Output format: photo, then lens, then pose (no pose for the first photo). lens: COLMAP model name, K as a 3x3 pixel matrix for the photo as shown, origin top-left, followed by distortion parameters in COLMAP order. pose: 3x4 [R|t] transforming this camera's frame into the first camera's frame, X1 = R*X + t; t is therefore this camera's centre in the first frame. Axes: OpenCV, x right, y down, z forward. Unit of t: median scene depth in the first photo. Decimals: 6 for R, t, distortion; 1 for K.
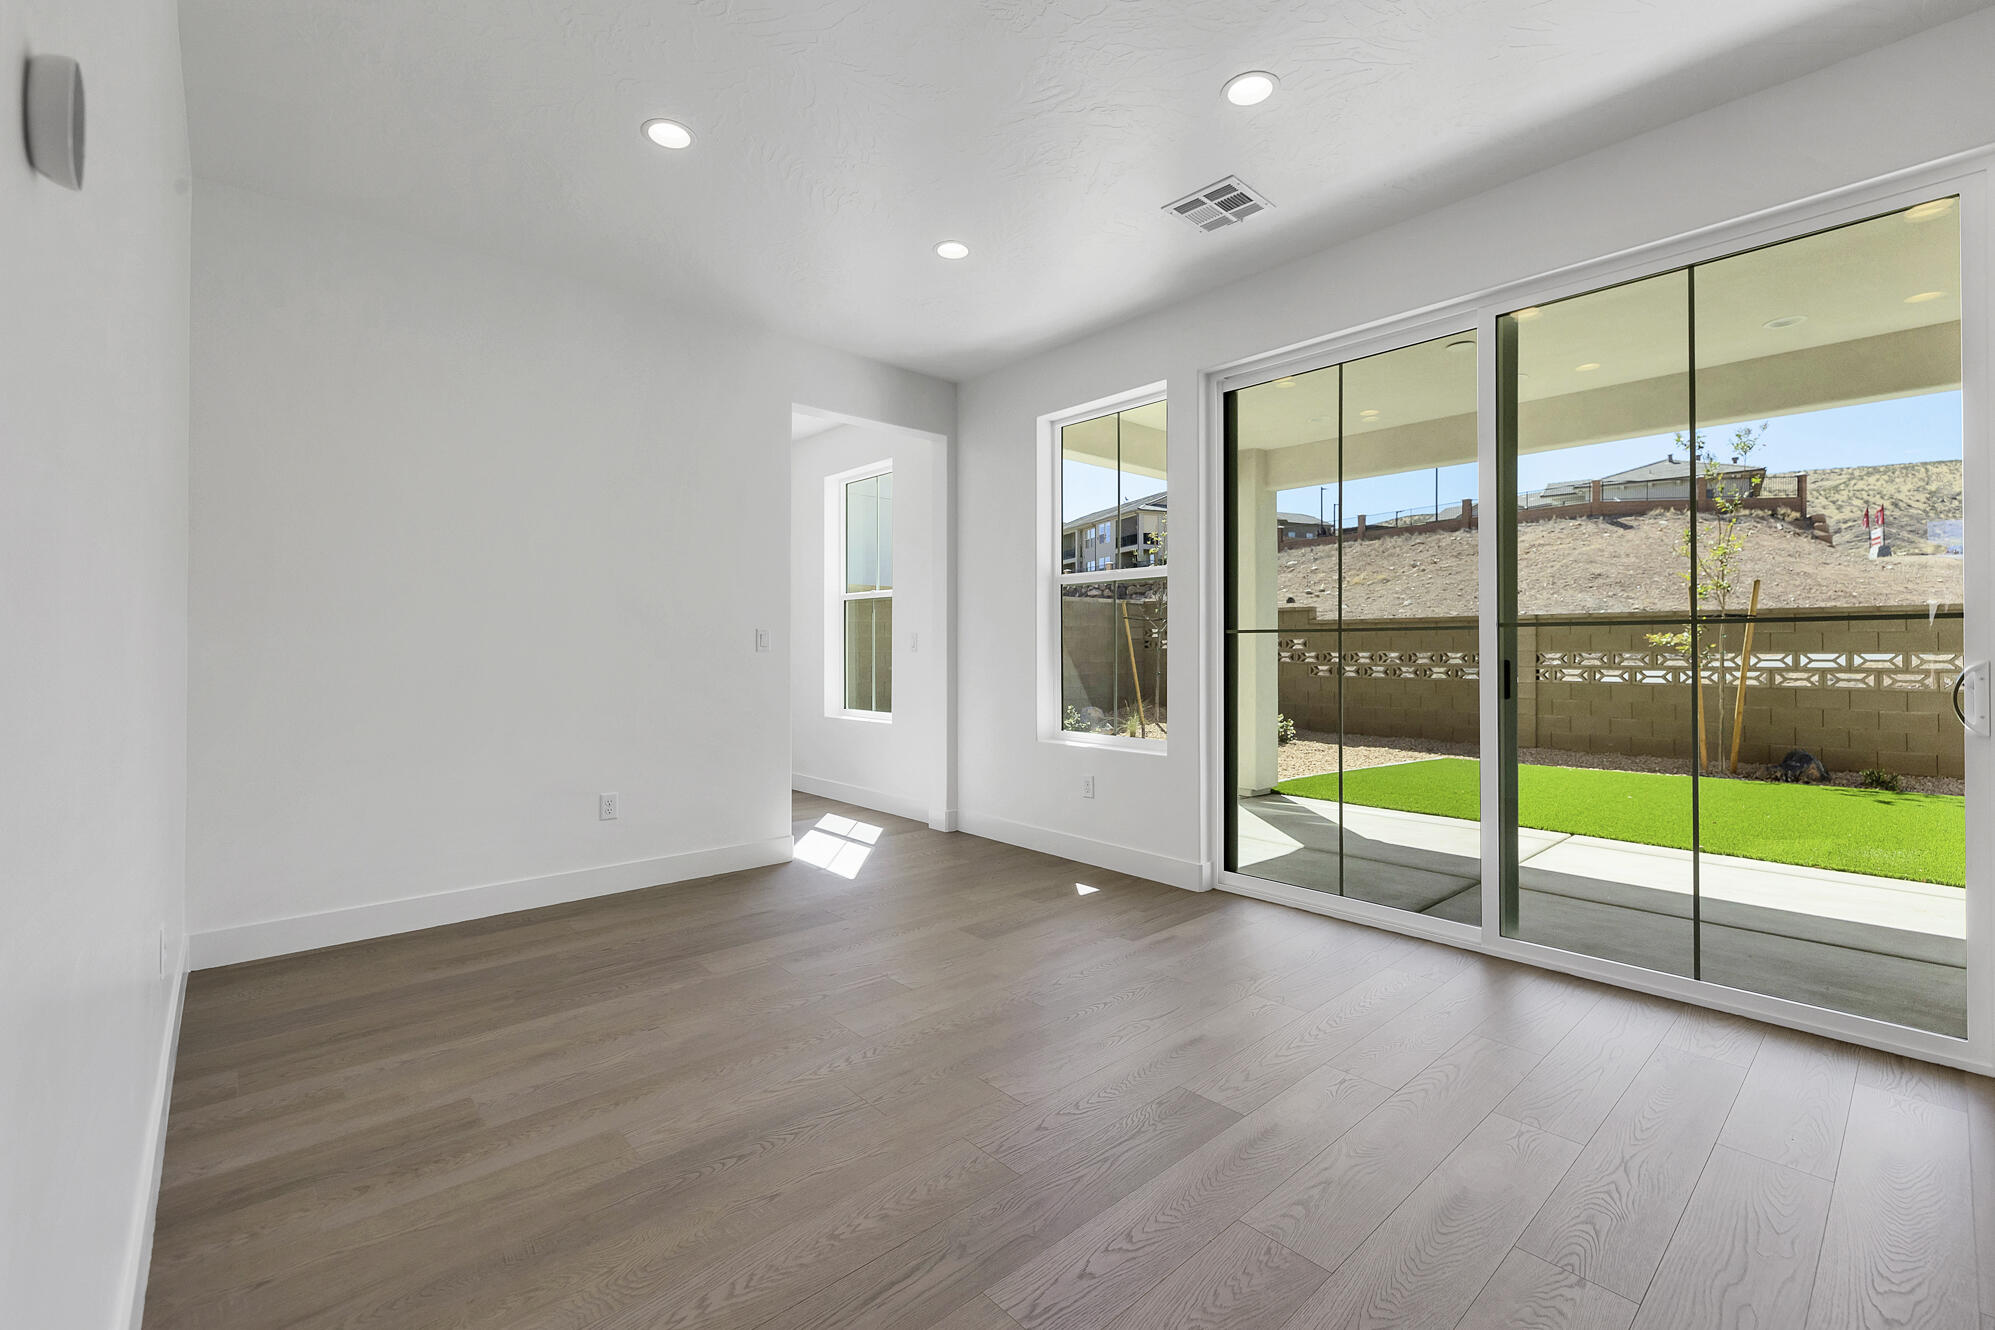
lens RADIAL K [[857.6, 0, 975.2], [0, 857.6, 656.0], [0, 0, 1]] dist [-0.001369, -0.001417]
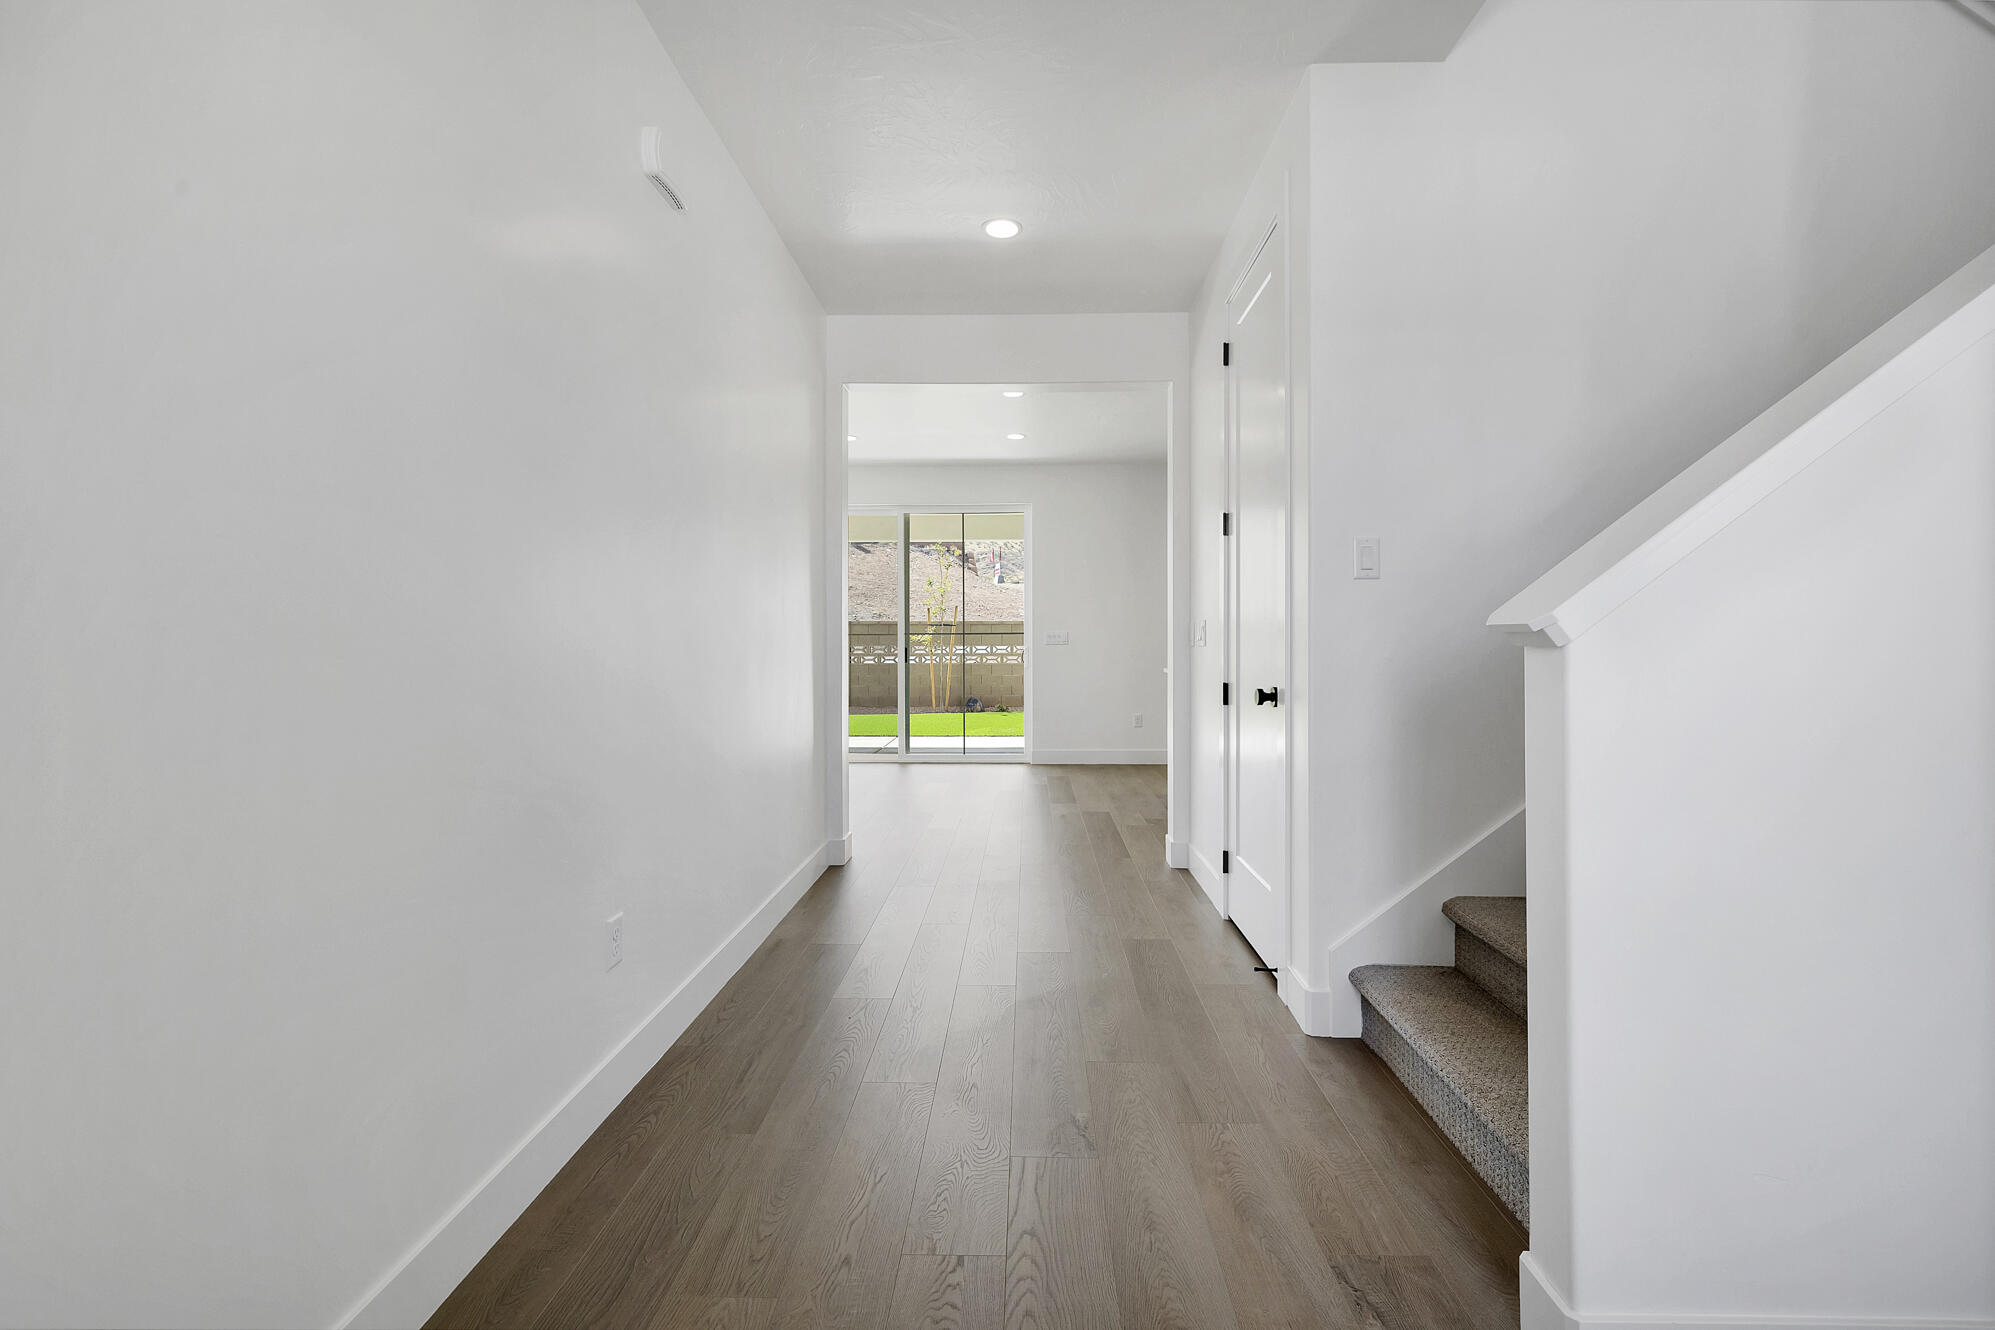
lens RADIAL K [[857.6, 0, 1000.0], [0, 857.6, 656.8], [0, 0, 1]] dist [-0.001369, -0.001417]
pose [[0.686101, -0.007505, 0.727467, -0.355953], [0.002211, 0.999964, 0.008230, 0.004880], [-0.727503, -0.004038, 0.686093, -0.327608]]
